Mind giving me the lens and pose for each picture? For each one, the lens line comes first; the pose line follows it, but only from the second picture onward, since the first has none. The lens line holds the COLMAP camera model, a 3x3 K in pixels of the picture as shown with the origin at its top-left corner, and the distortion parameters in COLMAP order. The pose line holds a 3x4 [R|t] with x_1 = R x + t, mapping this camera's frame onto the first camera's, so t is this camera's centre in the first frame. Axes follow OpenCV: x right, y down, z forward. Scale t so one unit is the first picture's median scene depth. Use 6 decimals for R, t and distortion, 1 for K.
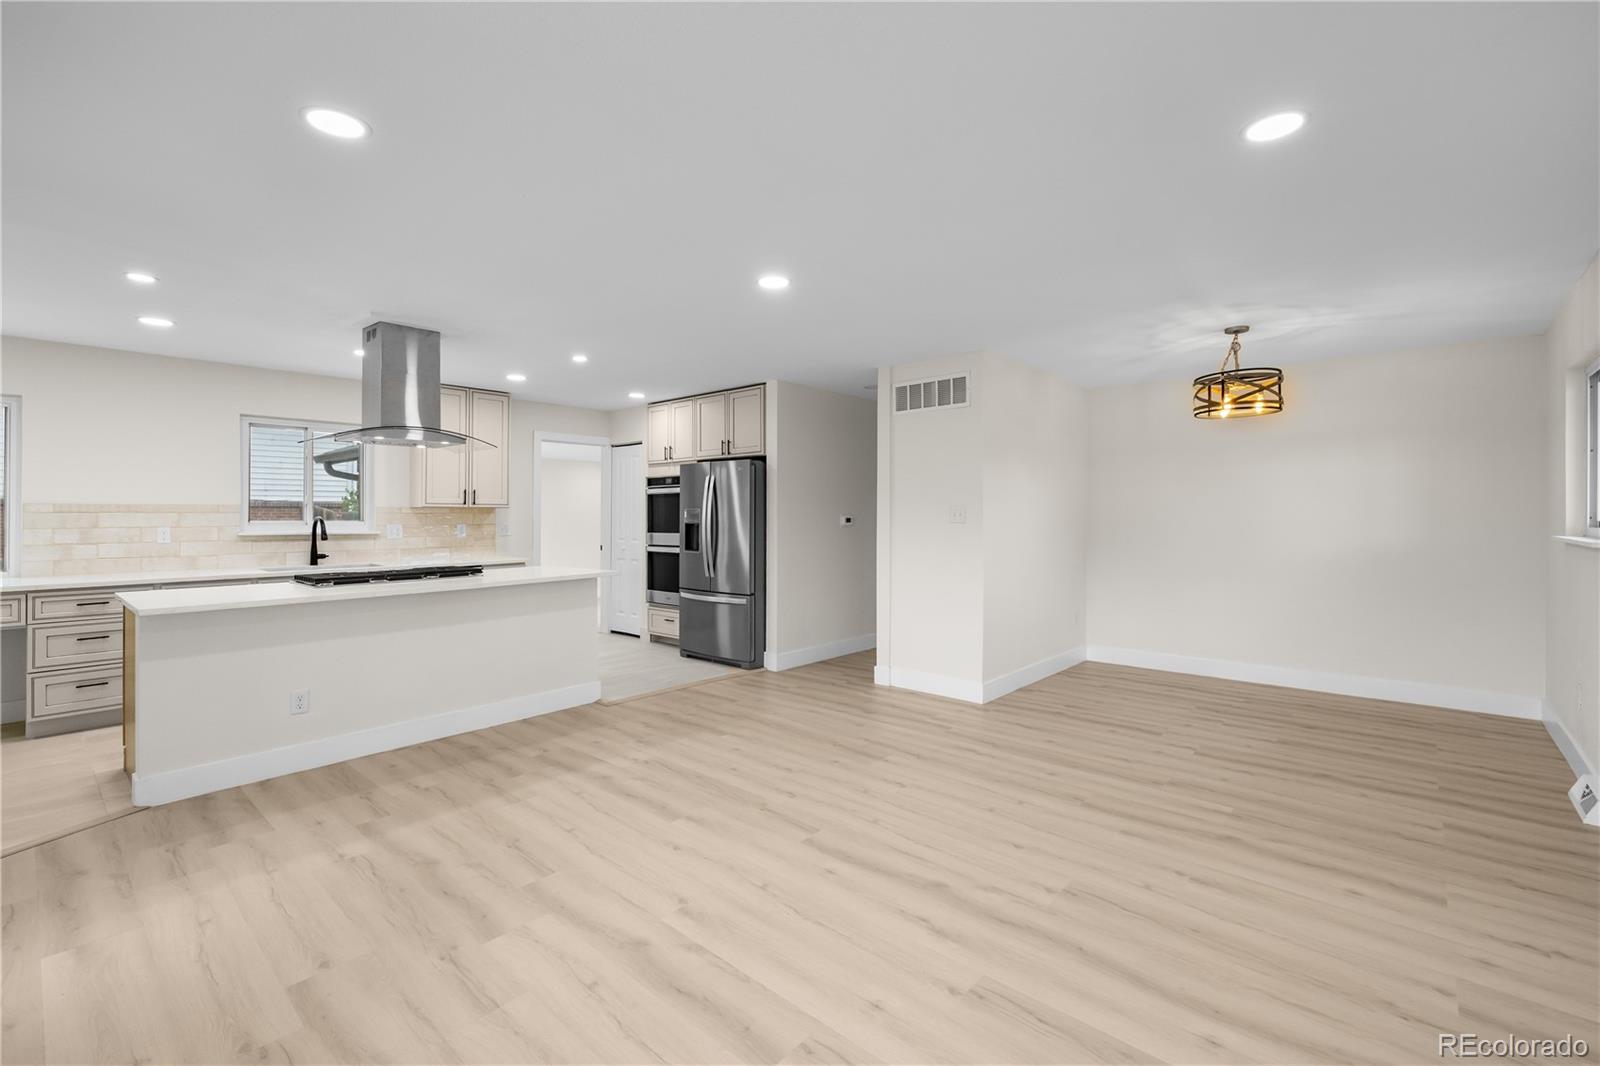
lens RADIAL K [[689.9, 0, 807.6], [0, 689.9, 522.3], [0, 0, 1]] dist [-0.002648, 0.002234]
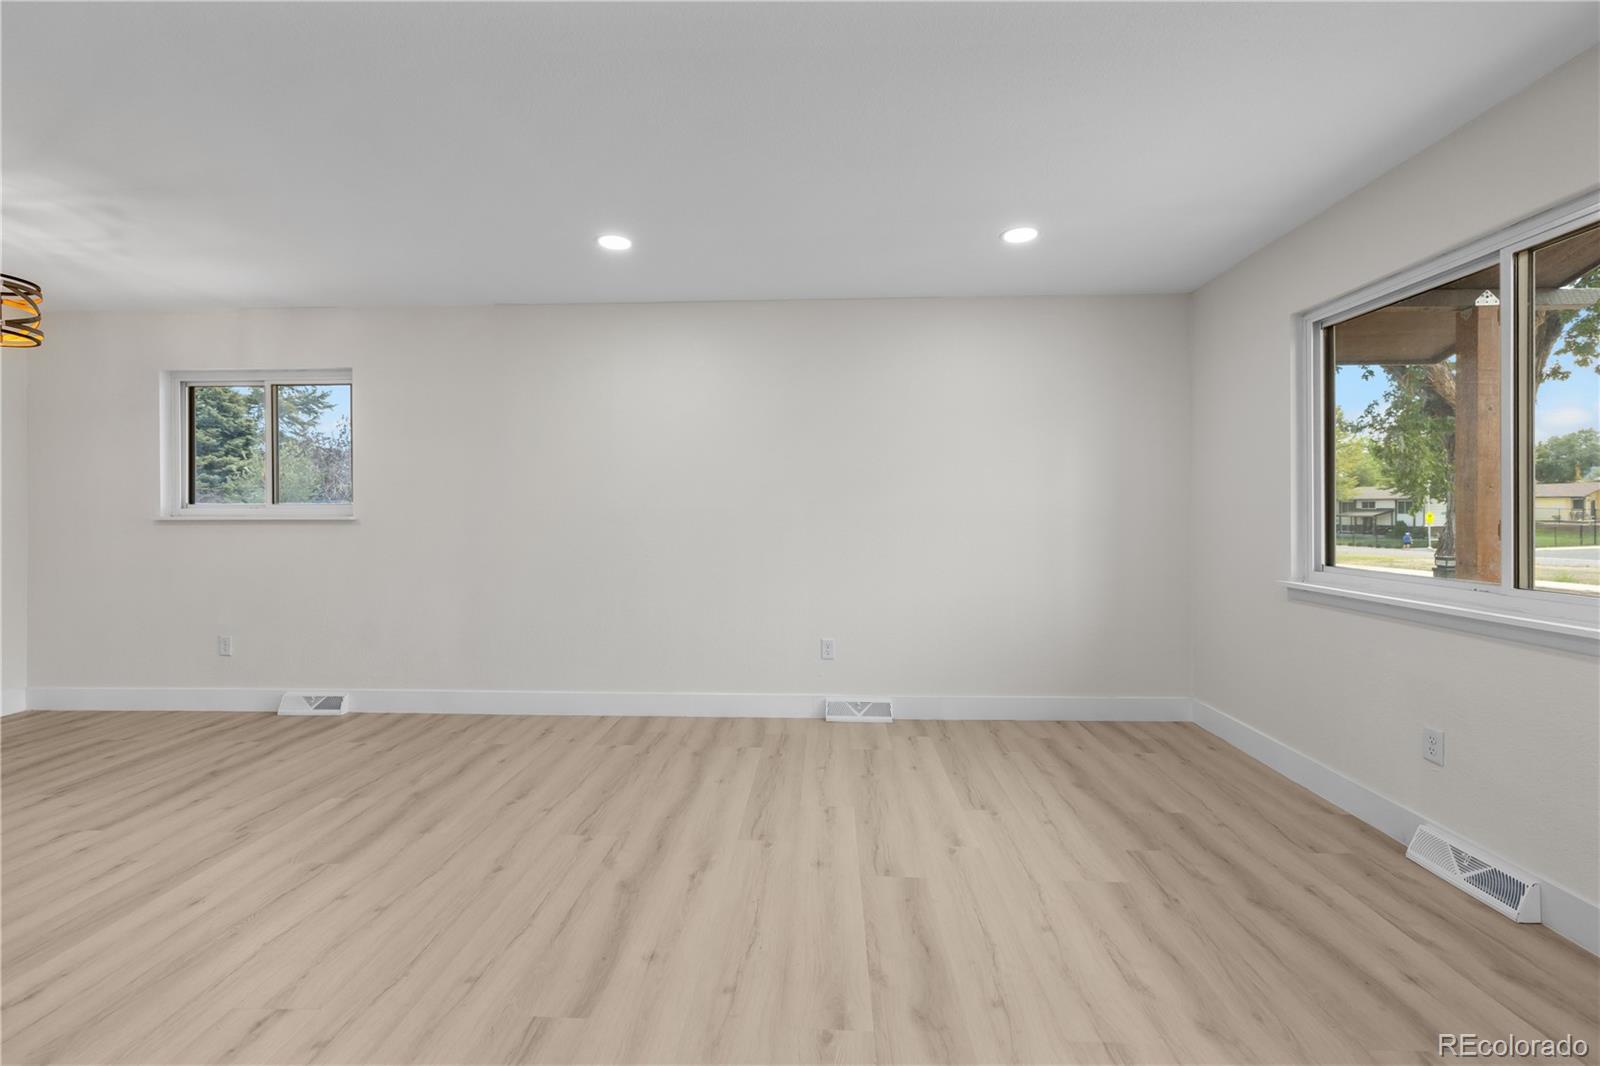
lens RADIAL K [[689.9, 0, 797.3], [0, 689.9, 514.7], [0, 0, 1]] dist [-0.002648, 0.002234]
pose [[-0.628411, -0.002198, 0.777879, -0.353312], [0.009206, 0.999905, 0.010263, 0.013872], [-0.777827, 0.013611, -0.628331, 0.737975]]
